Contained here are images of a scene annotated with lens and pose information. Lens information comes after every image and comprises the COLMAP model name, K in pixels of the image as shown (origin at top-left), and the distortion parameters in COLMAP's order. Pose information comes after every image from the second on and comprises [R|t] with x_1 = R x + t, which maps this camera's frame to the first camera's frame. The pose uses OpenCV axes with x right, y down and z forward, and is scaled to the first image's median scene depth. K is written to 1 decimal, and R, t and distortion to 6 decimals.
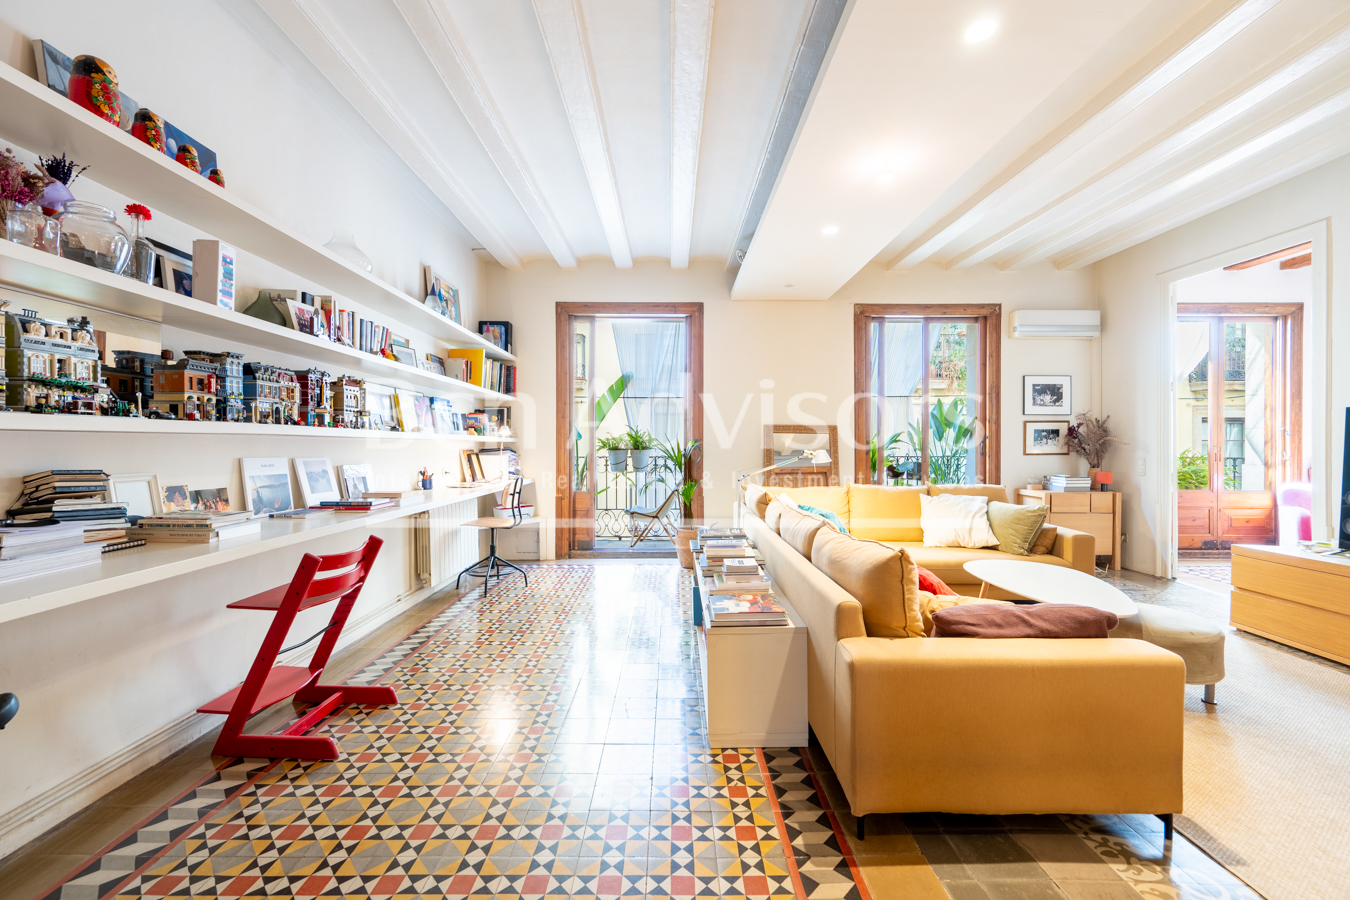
lens RADIAL K [[532.7, 0, 681.9], [0, 532.7, 455.0], [0, 0, 1]] dist [-0.001105, 0.000872]
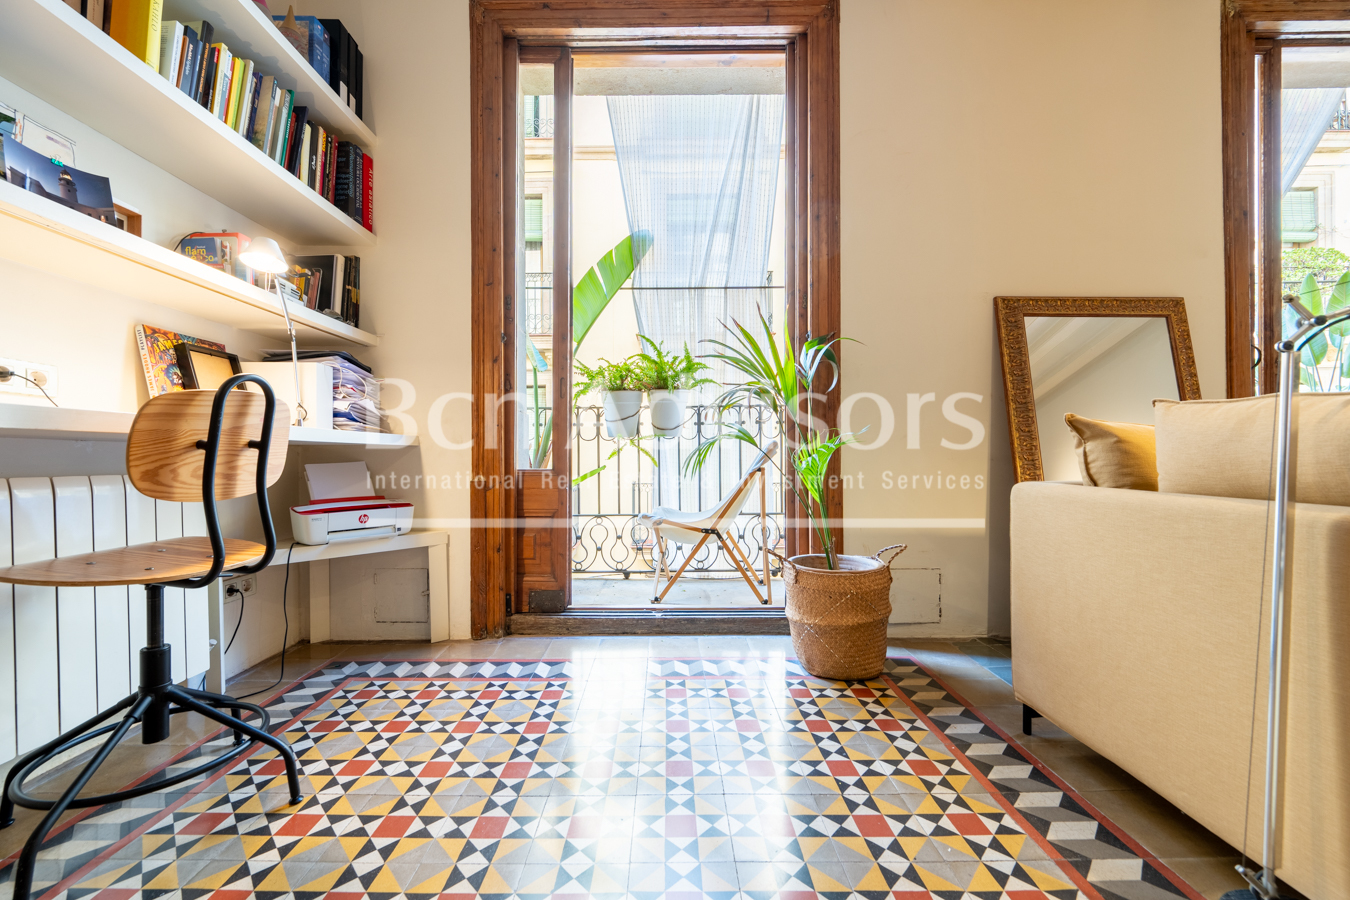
lens RADIAL K [[532.7, 0, 675.7], [0, 532.7, 457.7], [0, 0, 1]] dist [-0.001105, 0.000872]
pose [[0.999958, -0.003487, -0.008452, -0.080806], [0.003393, 0.999932, -0.011114, 0.066249], [0.008490, 0.011085, 0.999903, 0.616656]]
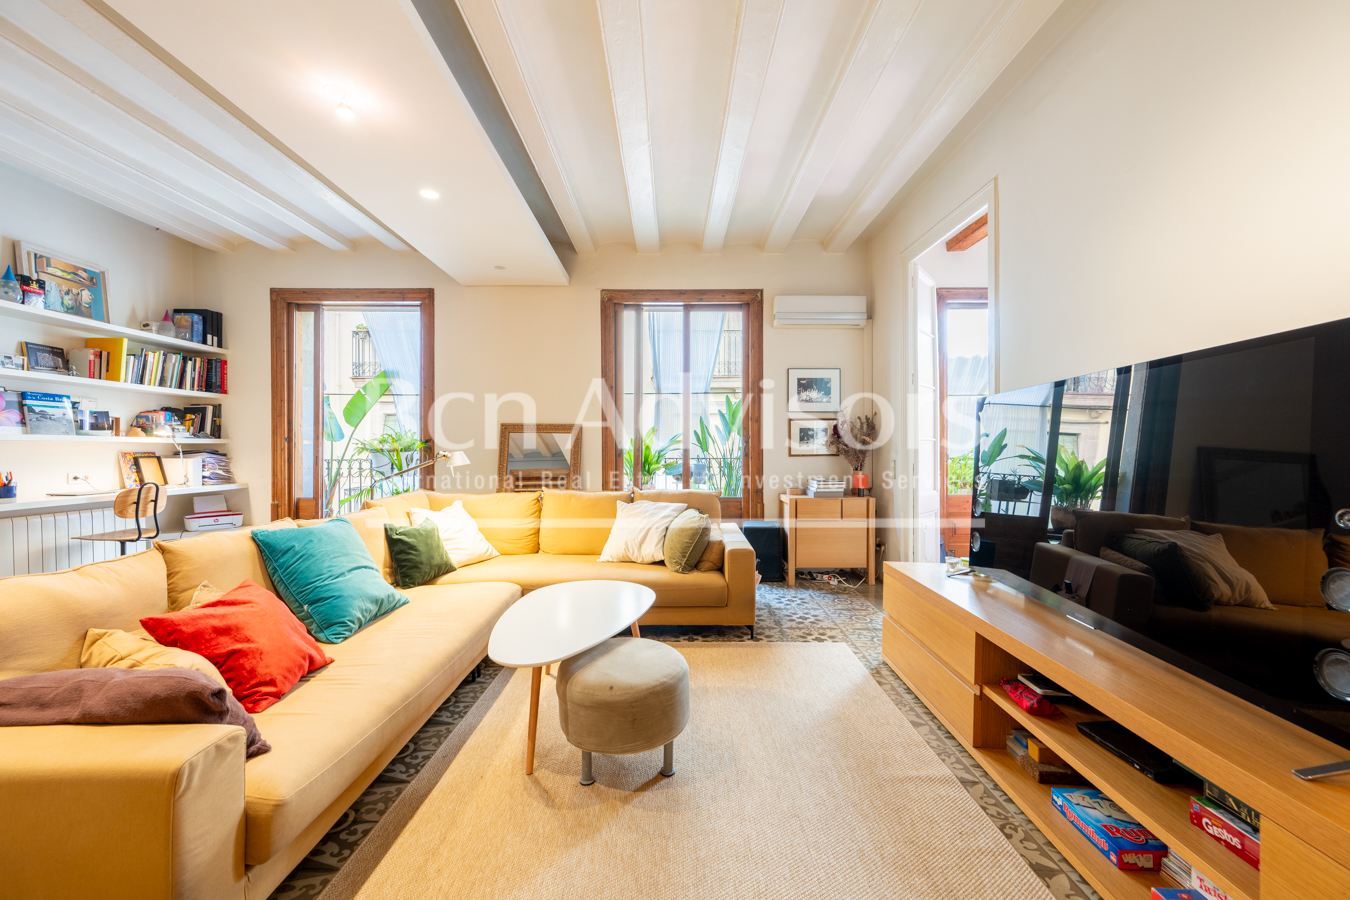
lens RADIAL K [[532.7, 0, 686.8], [0, 532.7, 452.7], [0, 0, 1]] dist [-0.001105, 0.000872]
pose [[0.999980, -0.003213, 0.005469, 0.471558], [0.003253, 0.999967, -0.007454, 0.000183], [-0.005445, 0.007472, 0.999957, 0.099405]]
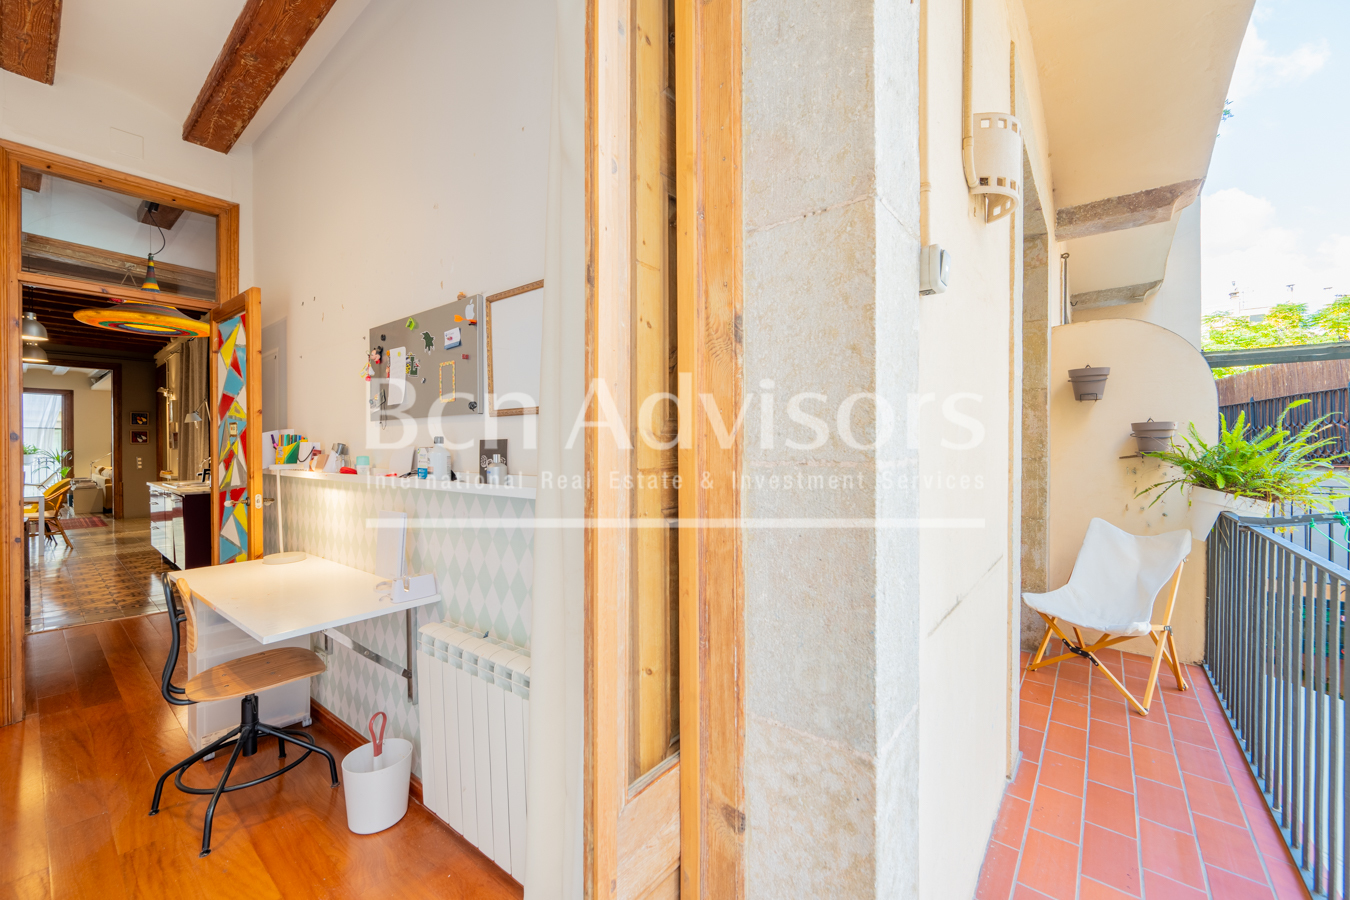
lens RADIAL K [[532.7, 0, 668.7], [0, 532.7, 449.5], [0, 0, 1]] dist [-0.001105, 0.000872]
pose [[0.645870, -0.006394, 0.763420, -0.061110], [0.016119, 0.999856, -0.005263, 0.026209], [-0.763277, 0.015704, 0.645881, -2.520200]]
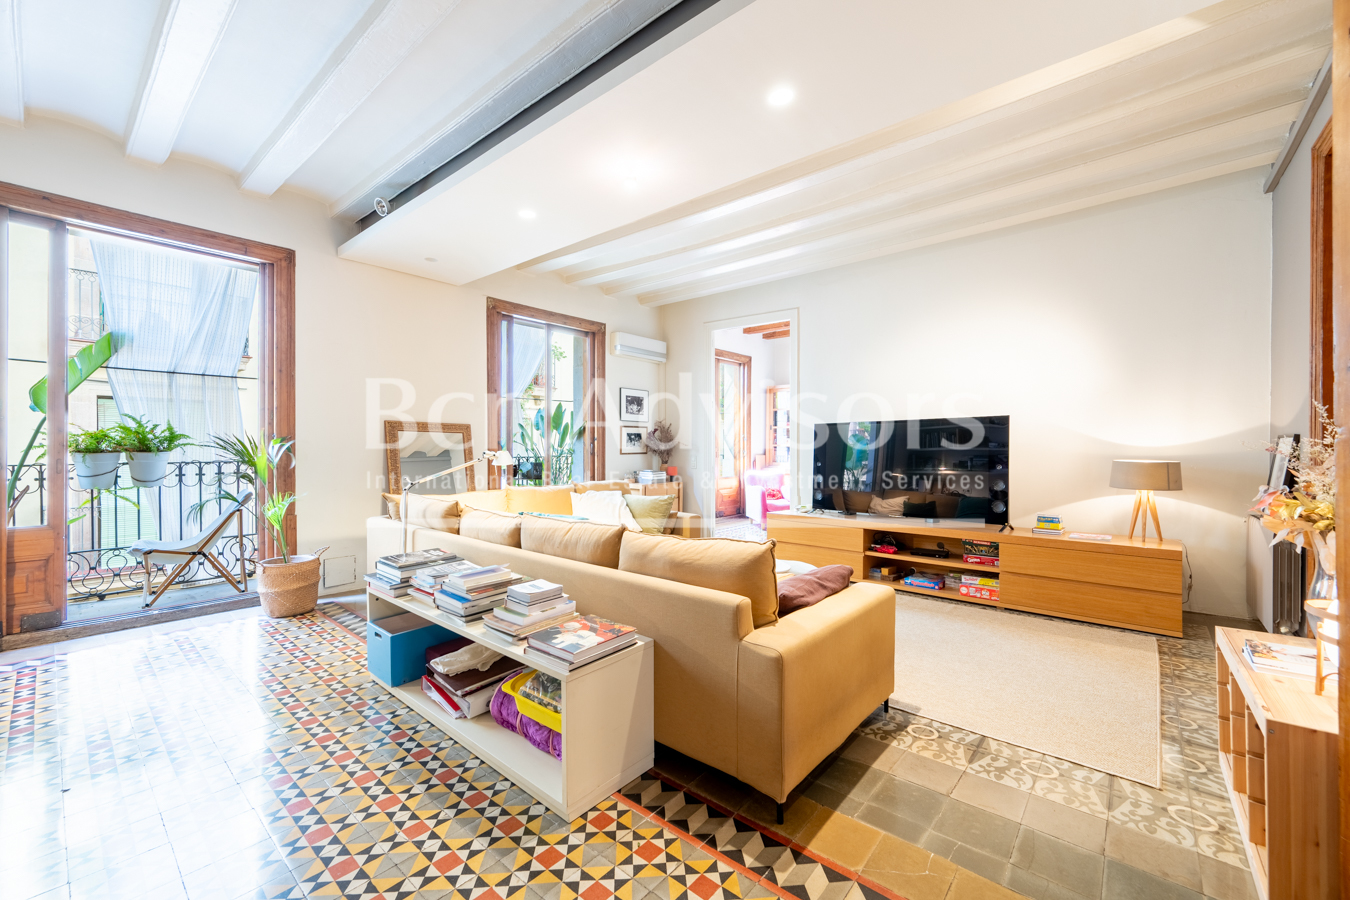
lens RADIAL K [[532.7, 0, 676.2], [0, 532.7, 448.4], [0, 0, 1]] dist [-0.001105, 0.000872]
pose [[0.662325, -0.000165, 0.749217, -0.164335], [0.010418, 0.999905, -0.008990, -0.001747], [-0.749145, 0.013760, 0.662264, 0.127709]]
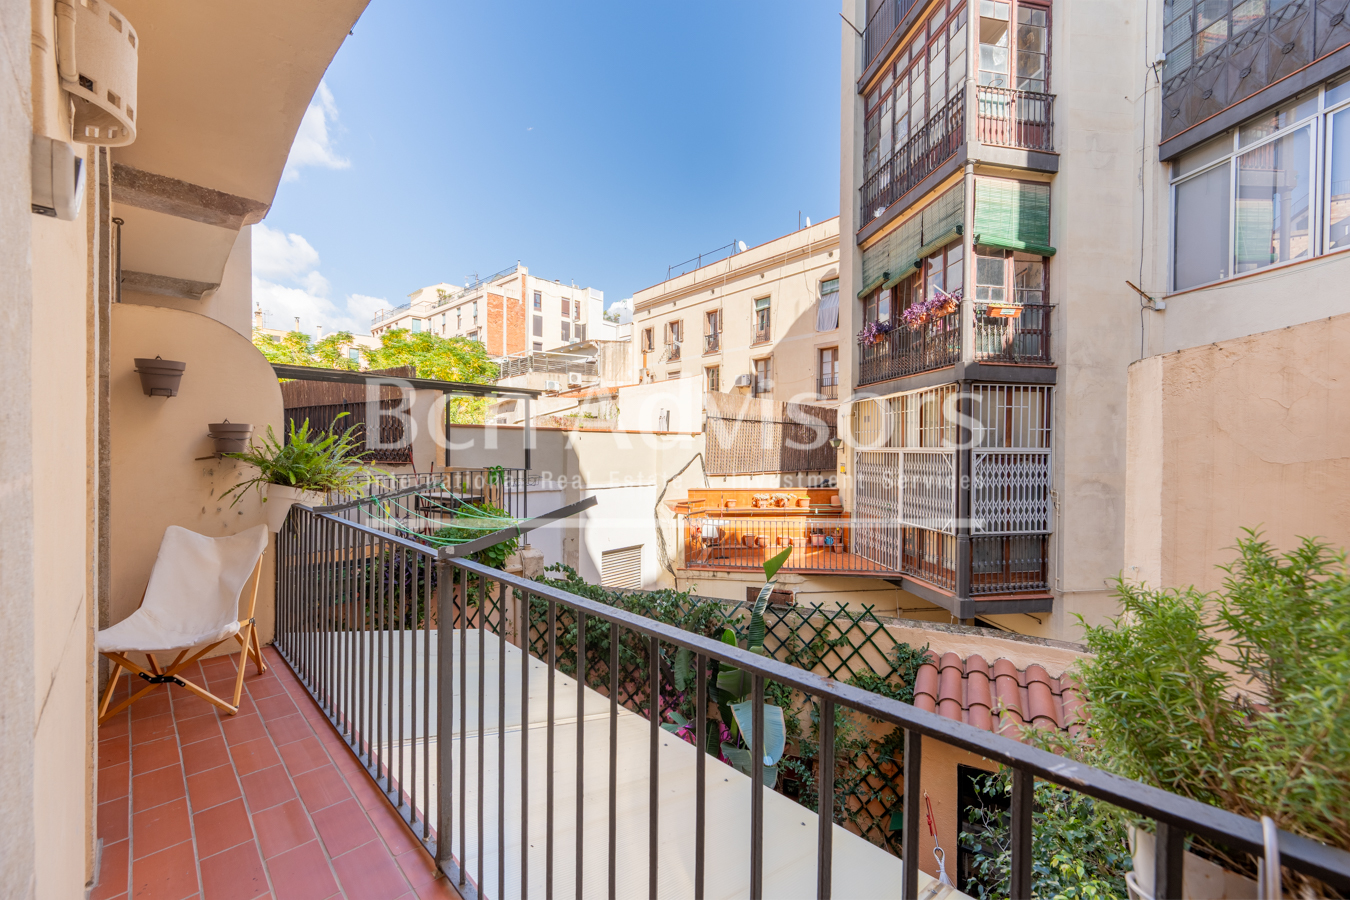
lens RADIAL K [[532.7, 0, 664.8], [0, 532.7, 451.5], [0, 0, 1]] dist [-0.001105, 0.000872]
pose [[-0.702790, -0.011243, 0.711308, -0.039998], [0.008092, 0.999684, 0.023797, 0.023275], [-0.711351, 0.022480, -0.702477, -2.481866]]
